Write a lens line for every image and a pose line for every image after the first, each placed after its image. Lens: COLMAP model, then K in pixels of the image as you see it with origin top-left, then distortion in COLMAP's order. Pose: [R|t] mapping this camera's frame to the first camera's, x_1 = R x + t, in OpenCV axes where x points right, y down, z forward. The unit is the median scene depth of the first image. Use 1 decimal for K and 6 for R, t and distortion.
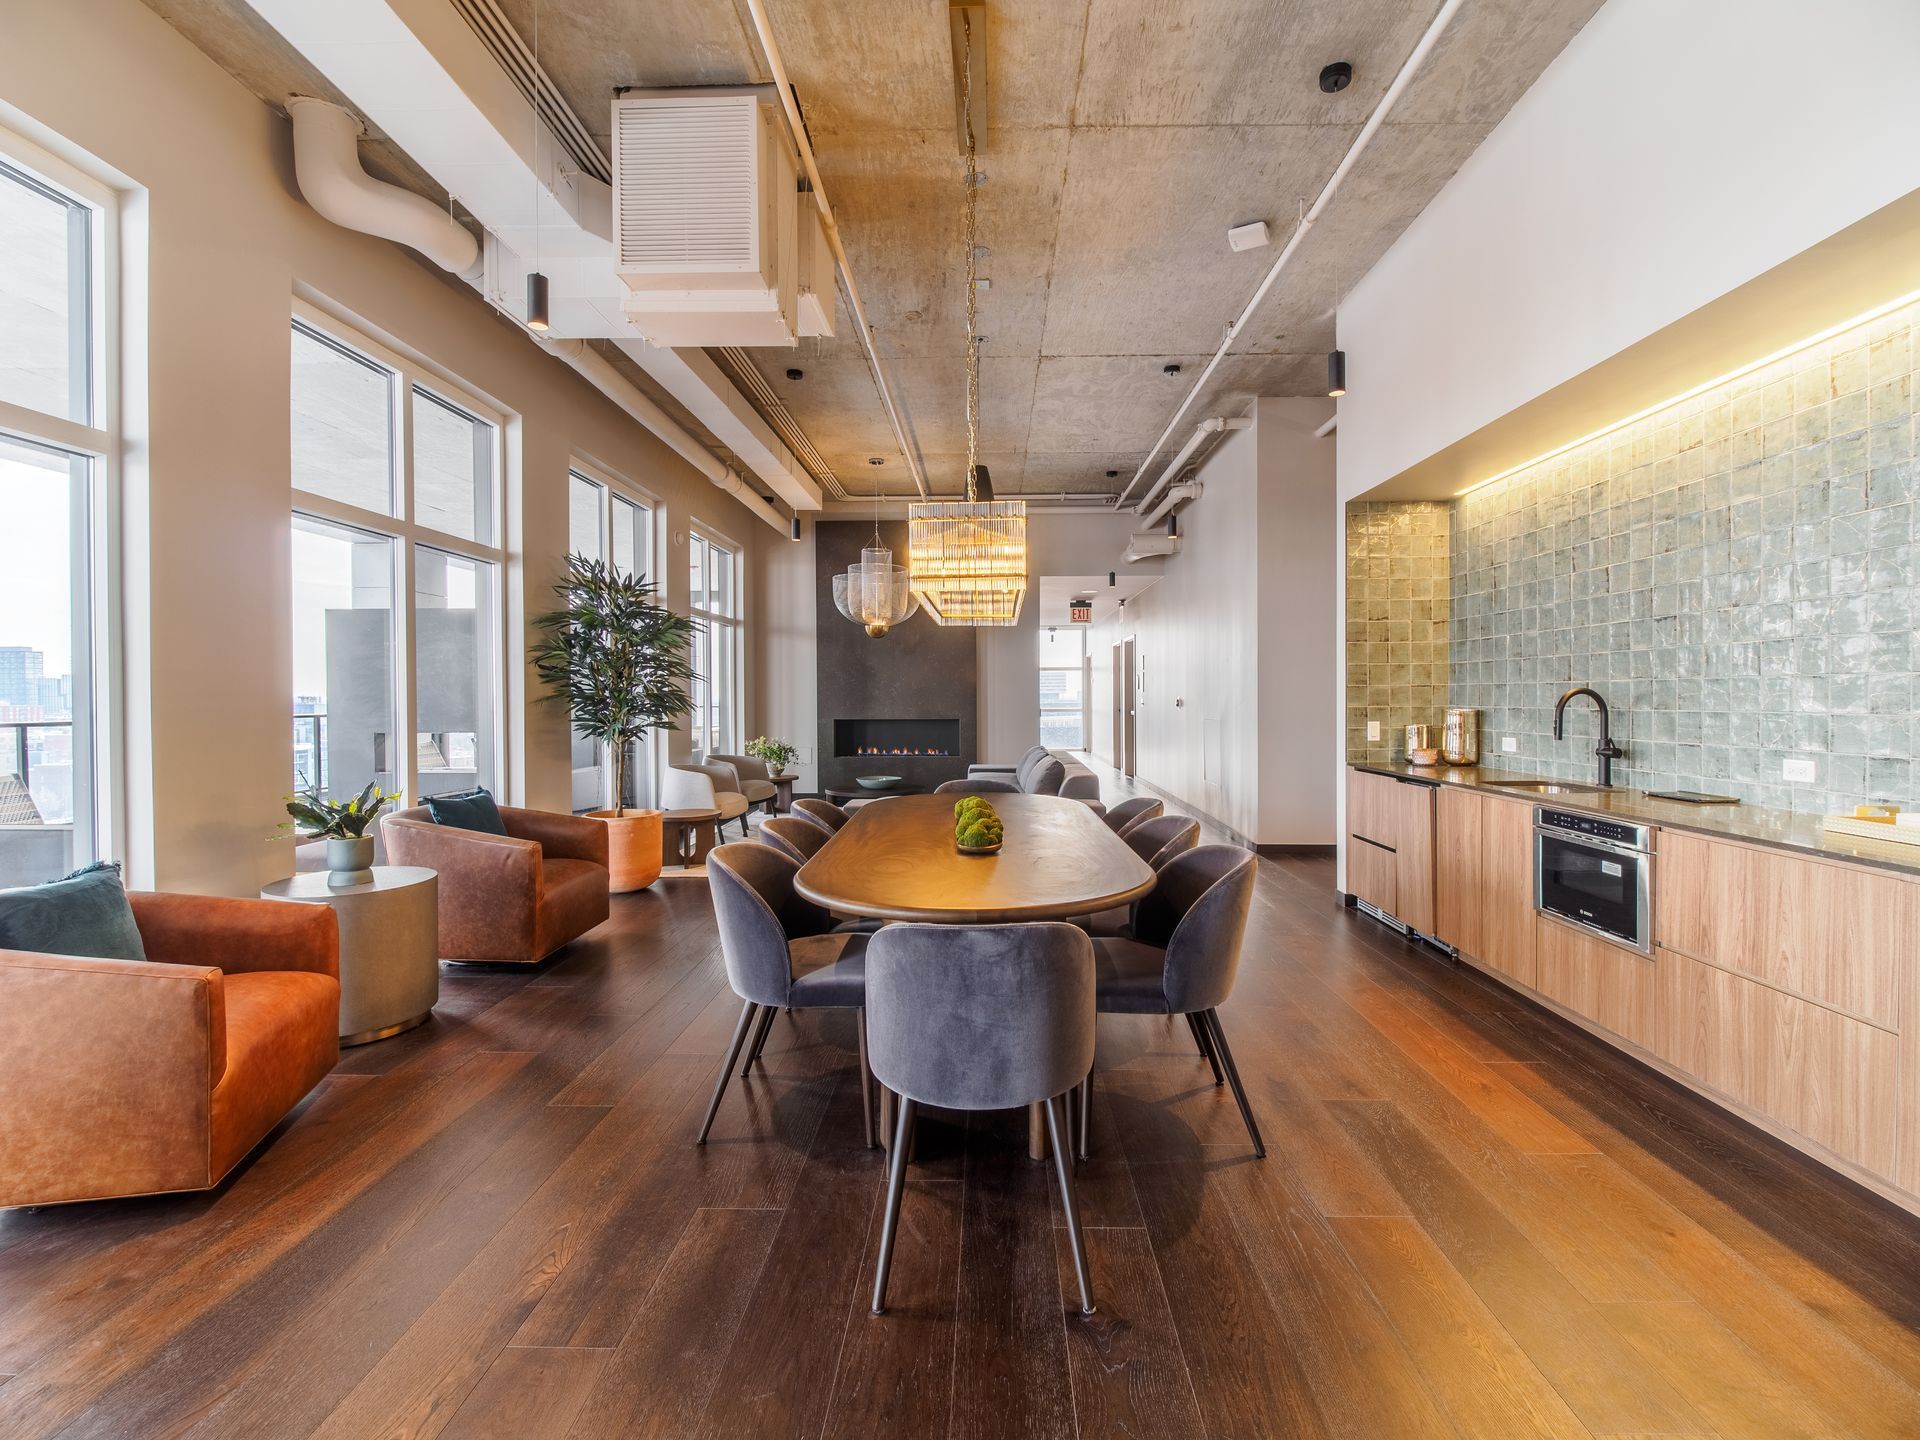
lens RADIAL K [[833.2, 0, 958.1], [0, 833.2, 705.2], [0, 0, 1]] dist [-0.028325, -0.003046]
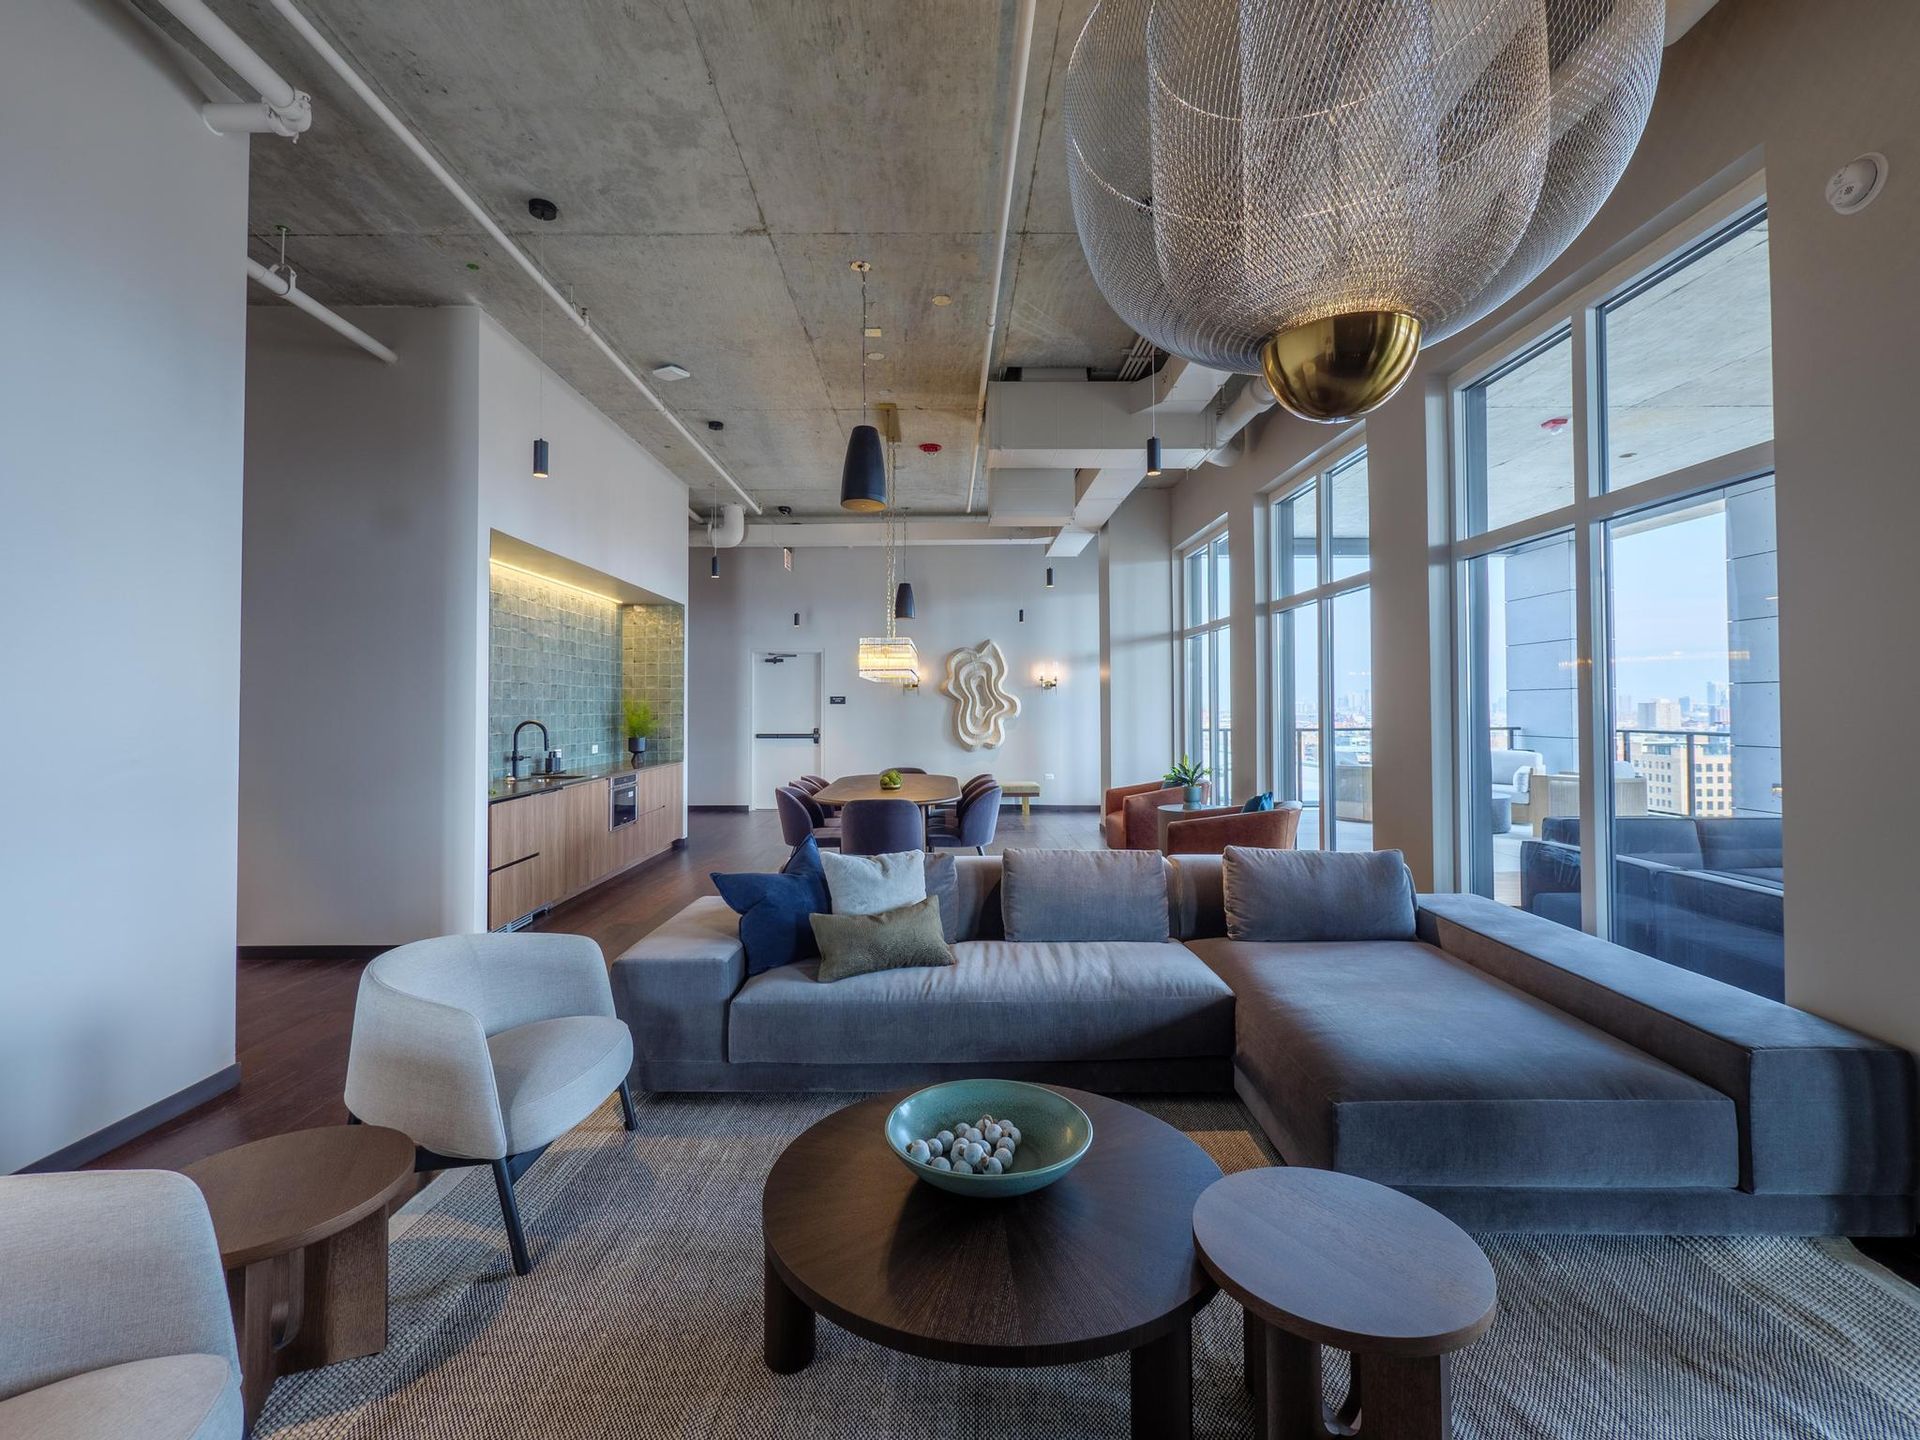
lens RADIAL K [[833.2, 0, 939.2], [0, 833.2, 687.6], [0, 0, 1]] dist [-0.028325, -0.003046]
pose [[-0.999258, 0.006847, -0.037893, -0.026091], [0.007354, 0.999885, -0.013260, -0.076512], [0.037798, -0.013529, -0.999194, 3.521542]]
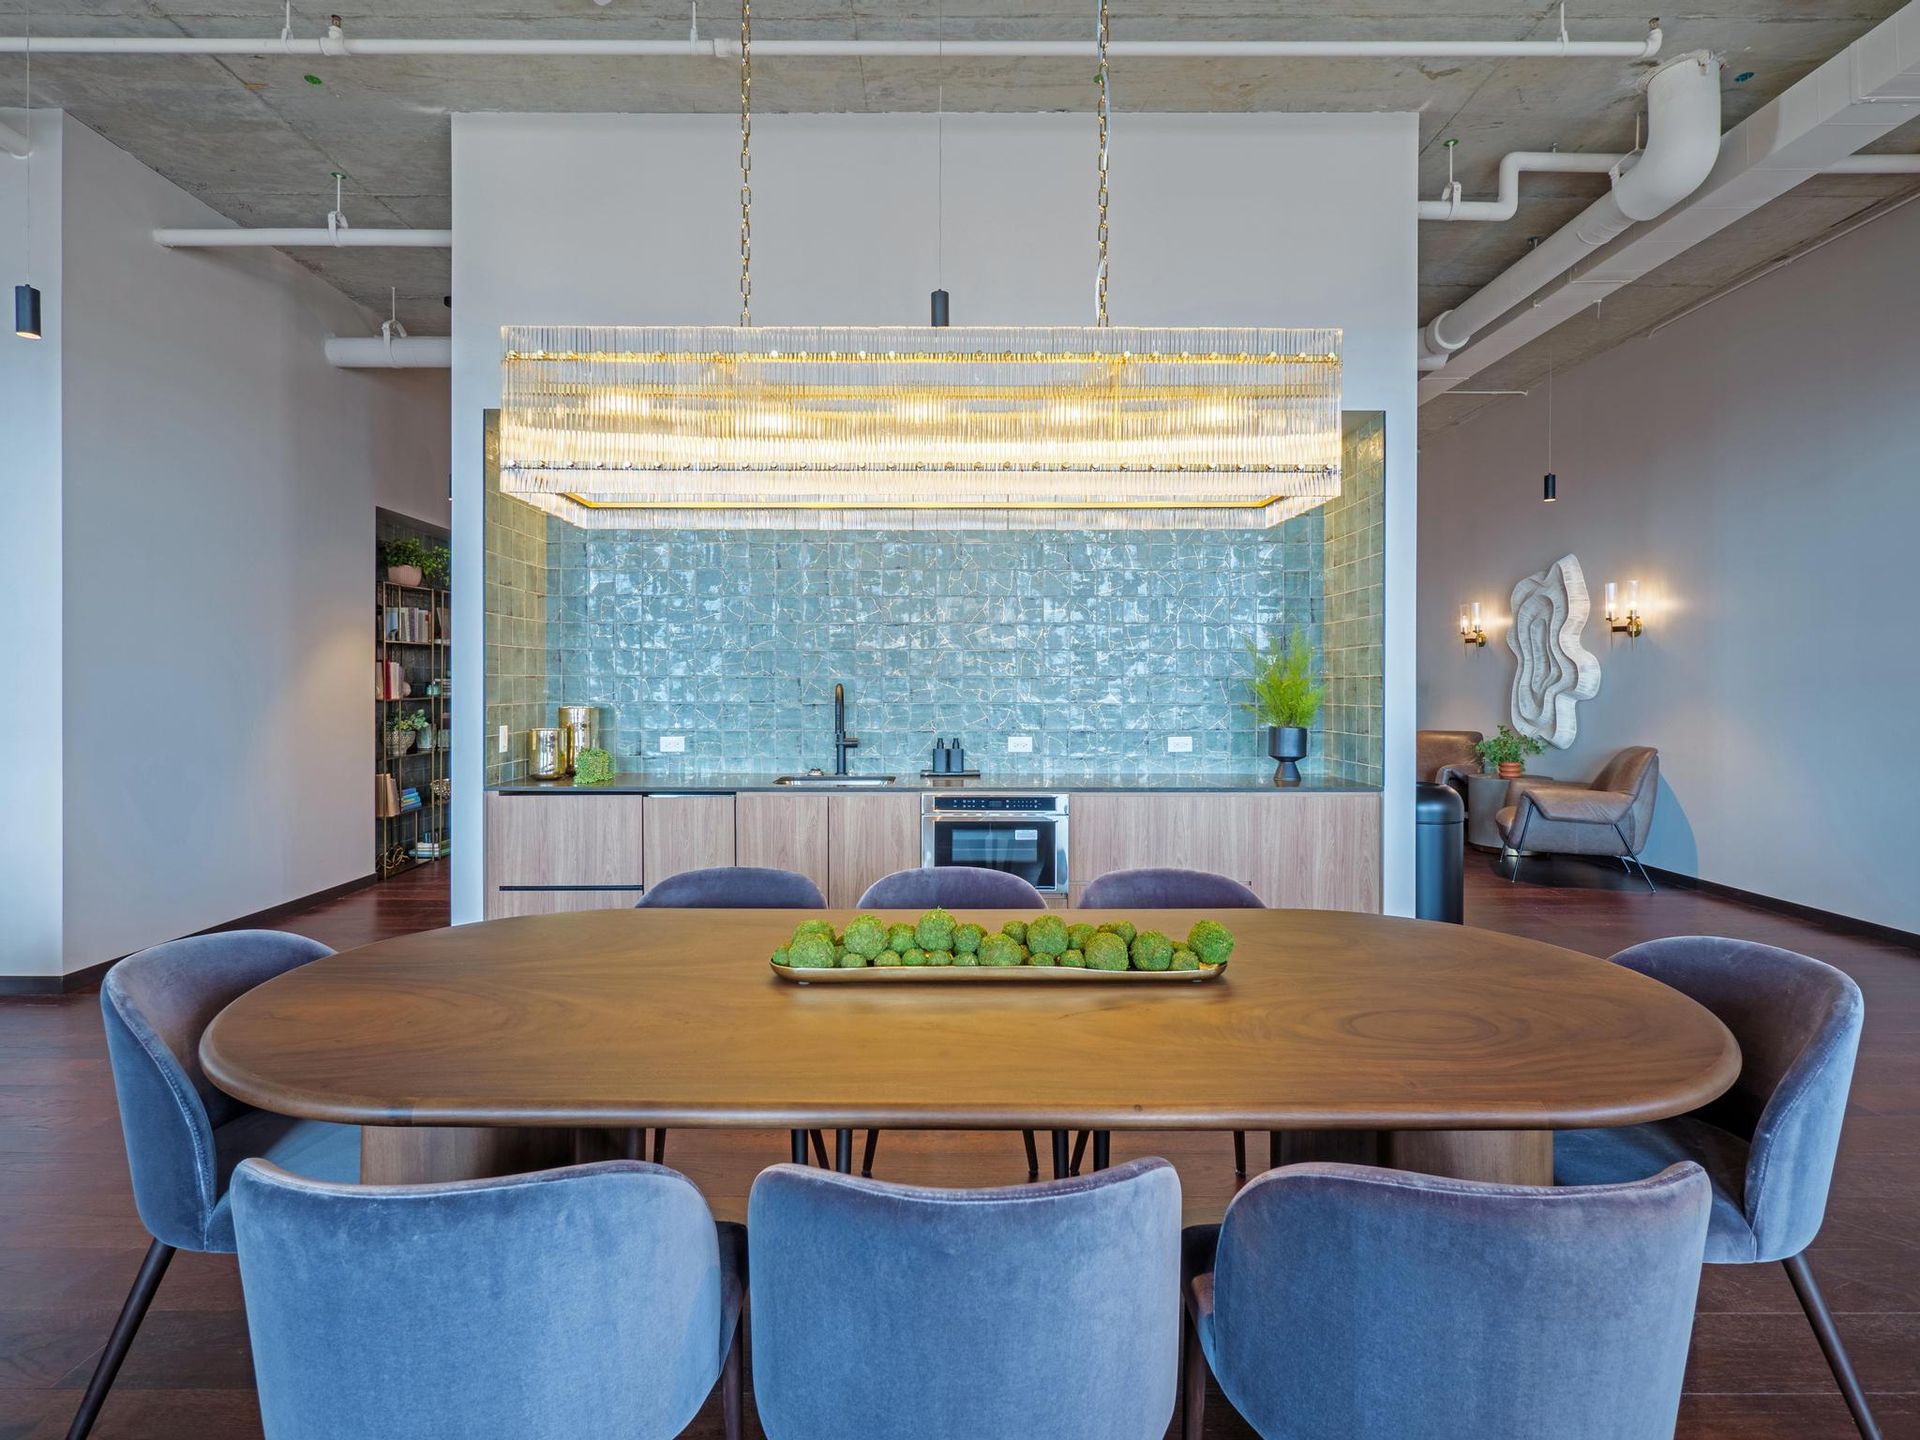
lens RADIAL K [[833.2, 0, 959.2], [0, 833.2, 710.2], [0, 0, 1]] dist [-0.028325, -0.003046]
pose [[-0.051552, -0.008899, 0.998631, -0.401408], [0.007276, 0.999930, 0.009286, 0.006970], [-0.998644, 0.007745, -0.051484, 1.164199]]
